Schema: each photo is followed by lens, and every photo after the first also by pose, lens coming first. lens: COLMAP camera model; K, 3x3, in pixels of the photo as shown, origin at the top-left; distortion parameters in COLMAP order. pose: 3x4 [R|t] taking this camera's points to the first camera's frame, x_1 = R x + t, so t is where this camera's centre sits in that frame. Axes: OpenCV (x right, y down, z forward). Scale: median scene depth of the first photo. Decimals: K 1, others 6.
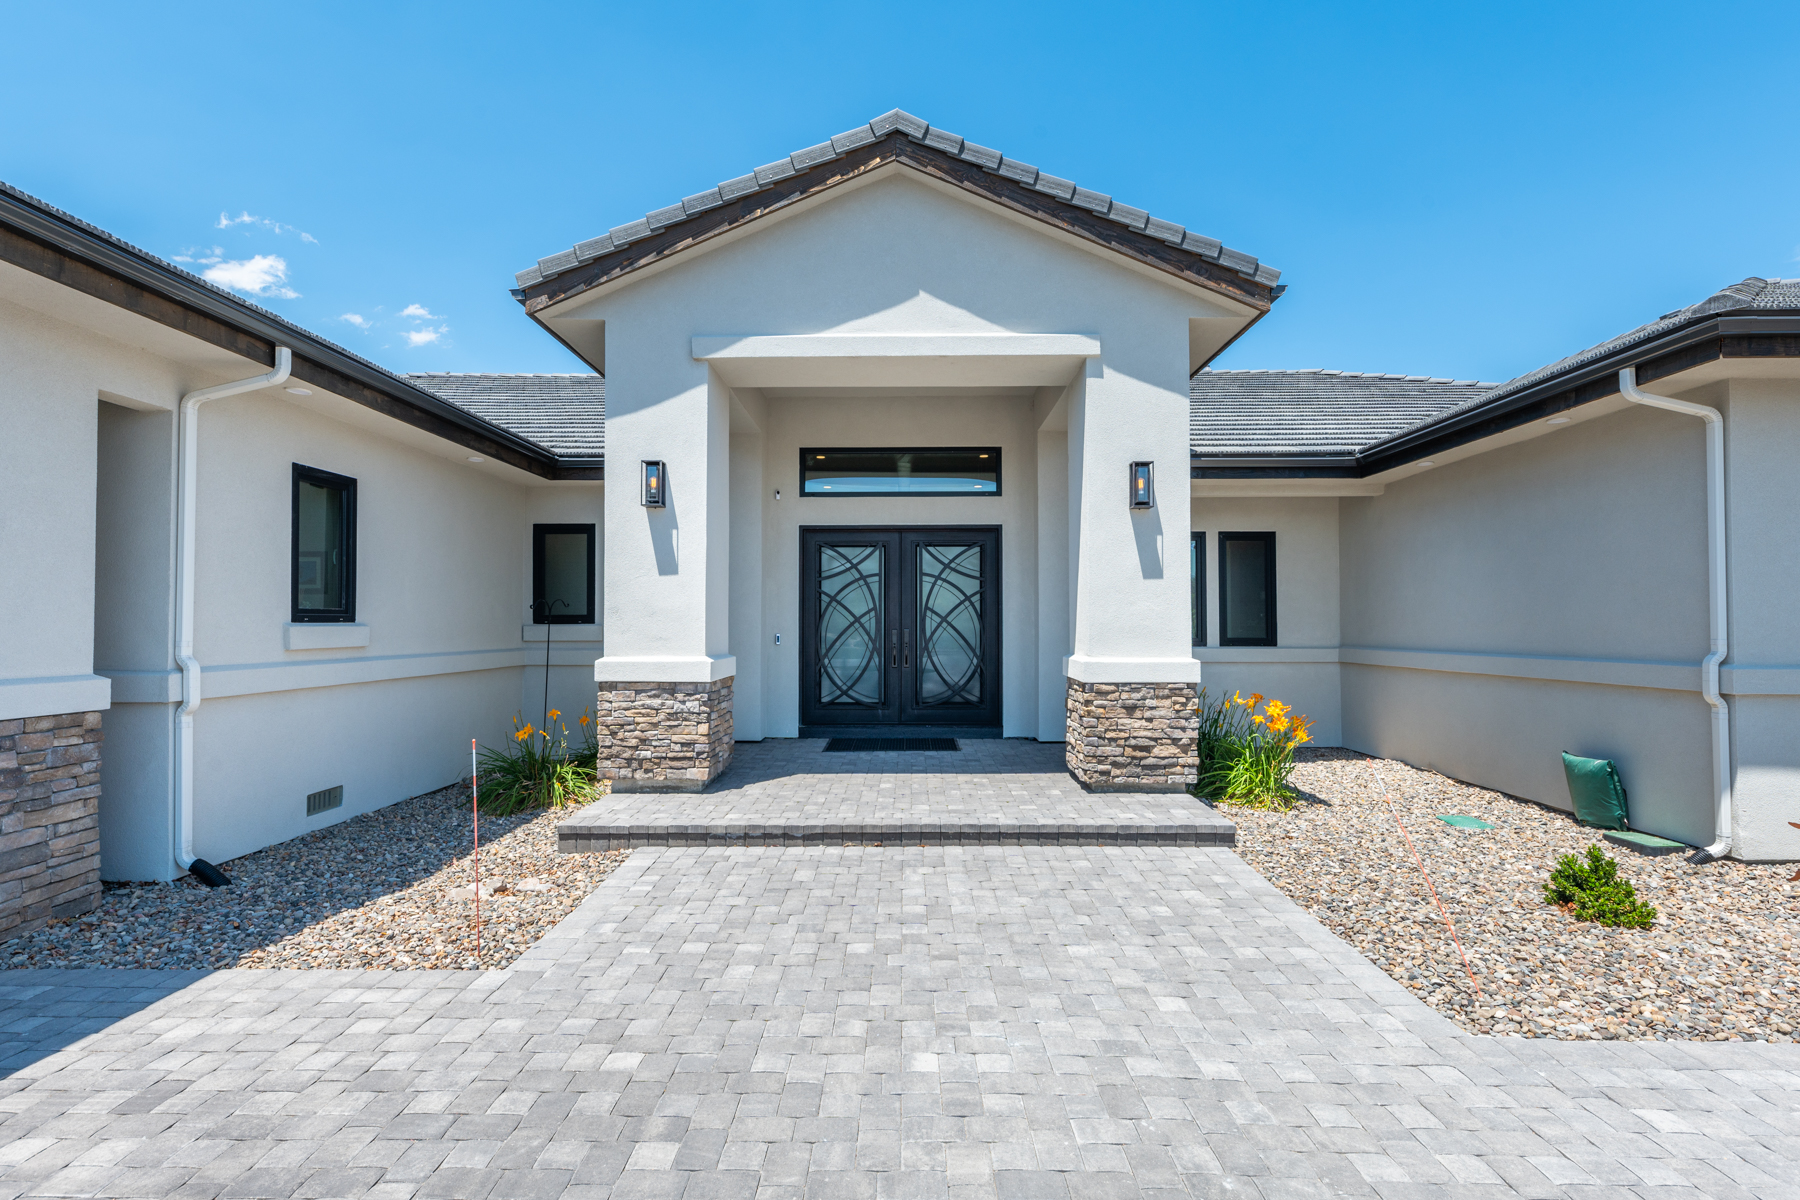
lens RADIAL K [[895.5, 0, 897.9], [0, 895.5, 609.3], [0, 0, 1]] dist [0.014754, 0.000868]
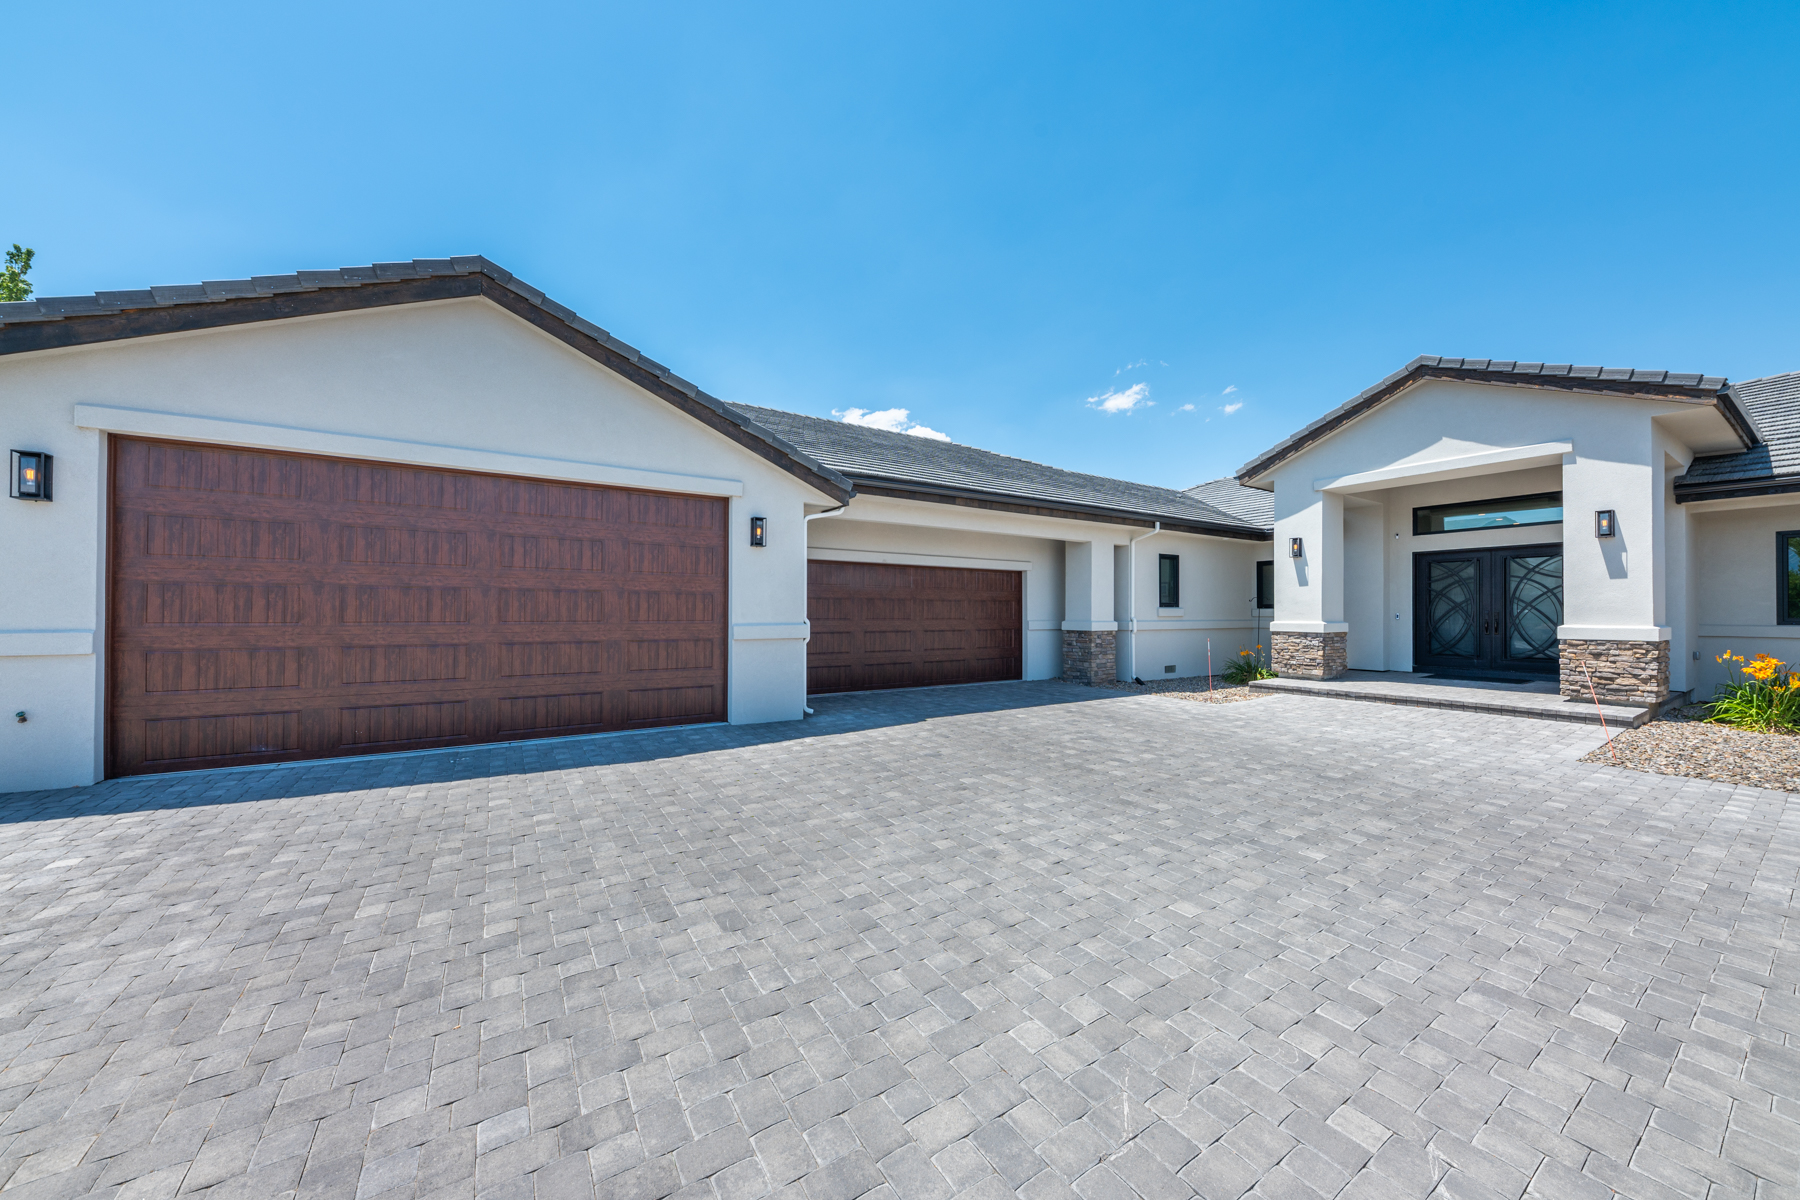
lens RADIAL K [[644.1, 0, 898.1], [0, 644.1, 609.1], [0, 0, 1]] dist [-0.007444, -0.000261]
pose [[0.570152, -0.004285, -0.821528, 0.501184], [0.012609, 0.999914, 0.003535, 0.001822], [0.821442, -0.012374, 0.570158, -0.794244]]
